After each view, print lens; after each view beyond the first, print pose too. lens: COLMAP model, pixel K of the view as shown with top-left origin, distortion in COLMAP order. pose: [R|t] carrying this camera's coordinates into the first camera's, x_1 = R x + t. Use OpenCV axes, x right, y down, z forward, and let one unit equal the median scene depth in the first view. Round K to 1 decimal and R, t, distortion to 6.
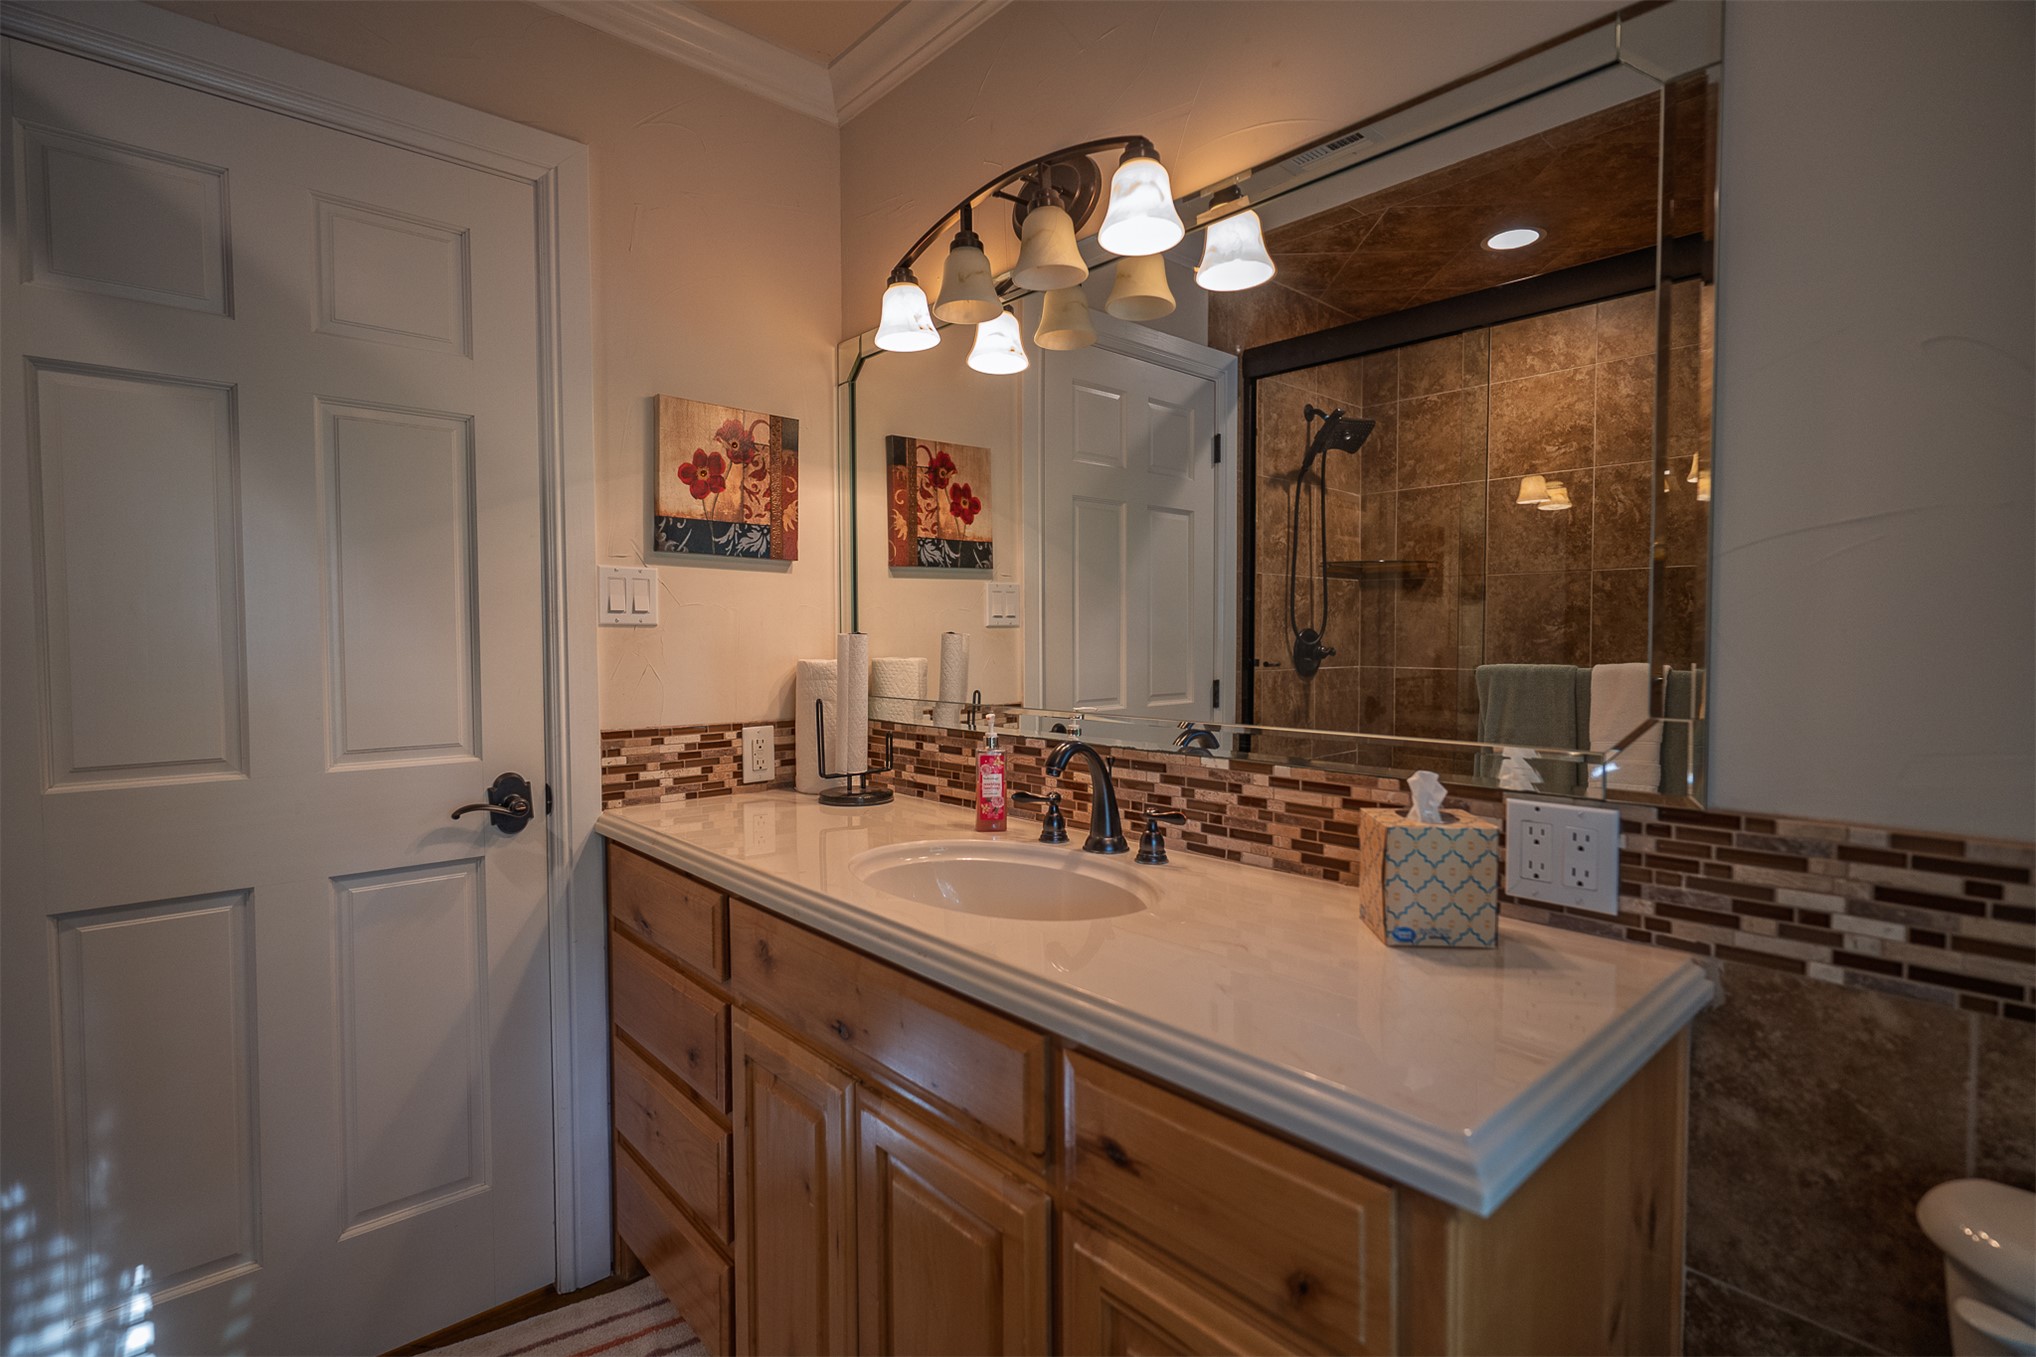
lens RADIAL K [[985.2, 0, 1016.6], [0, 985.2, 666.7], [0, 0, 1]] dist [0.002202, 0.001244]
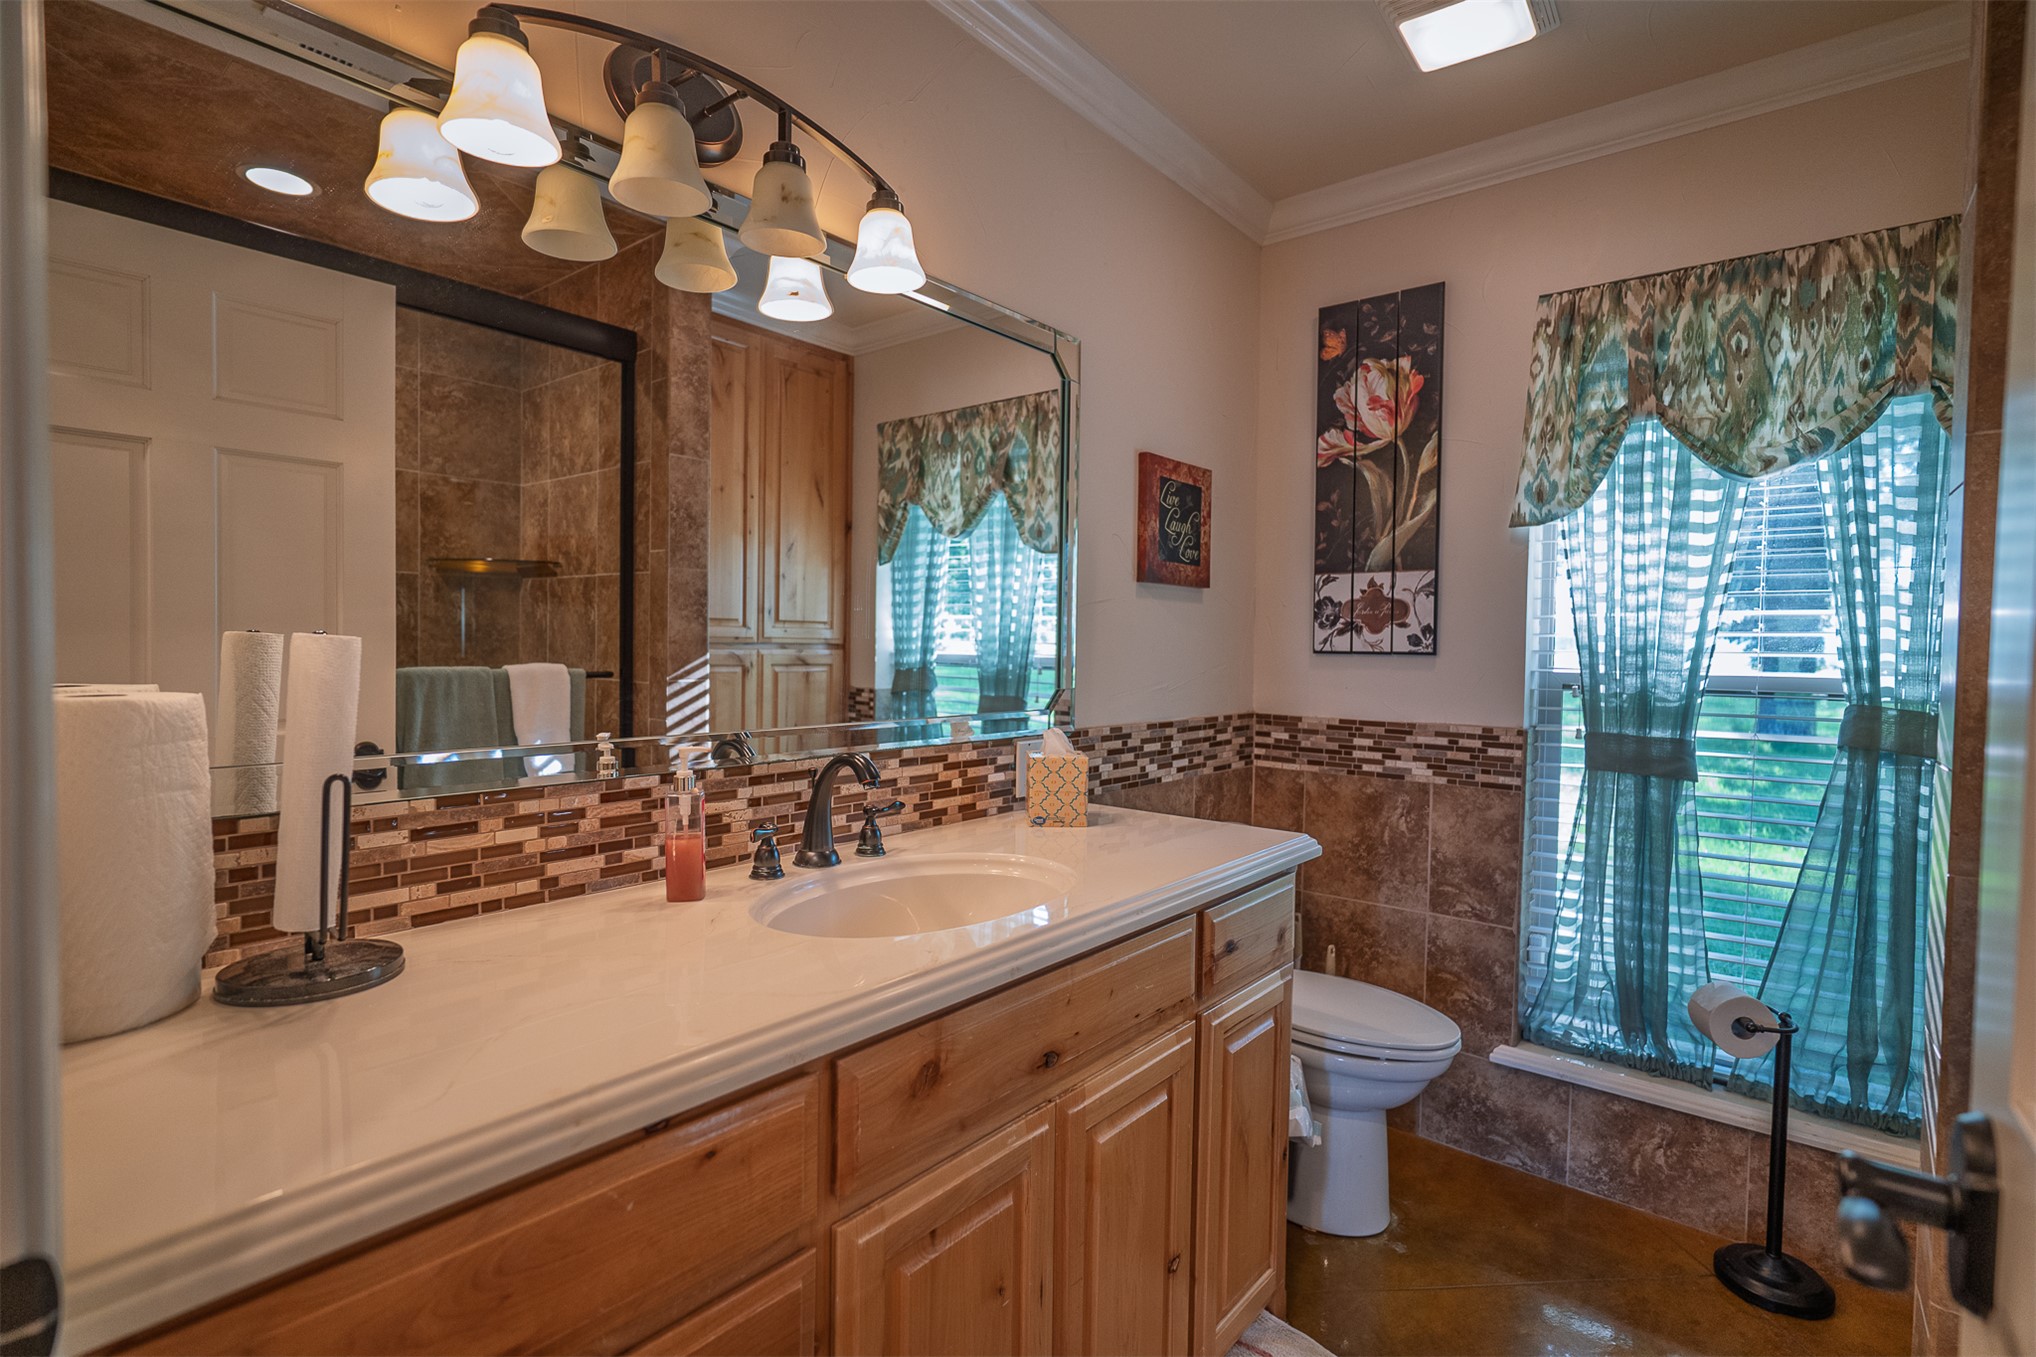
lens RADIAL K [[985.2, 0, 1016.6], [0, 985.2, 666.7], [0, 0, 1]] dist [0.002202, 0.001244]
pose [[-0.157789, -0.024273, 0.987175, -1.002251], [0.014600, 0.999531, 0.026911, -0.037808], [-0.987365, 0.018659, -0.157360, 1.054682]]
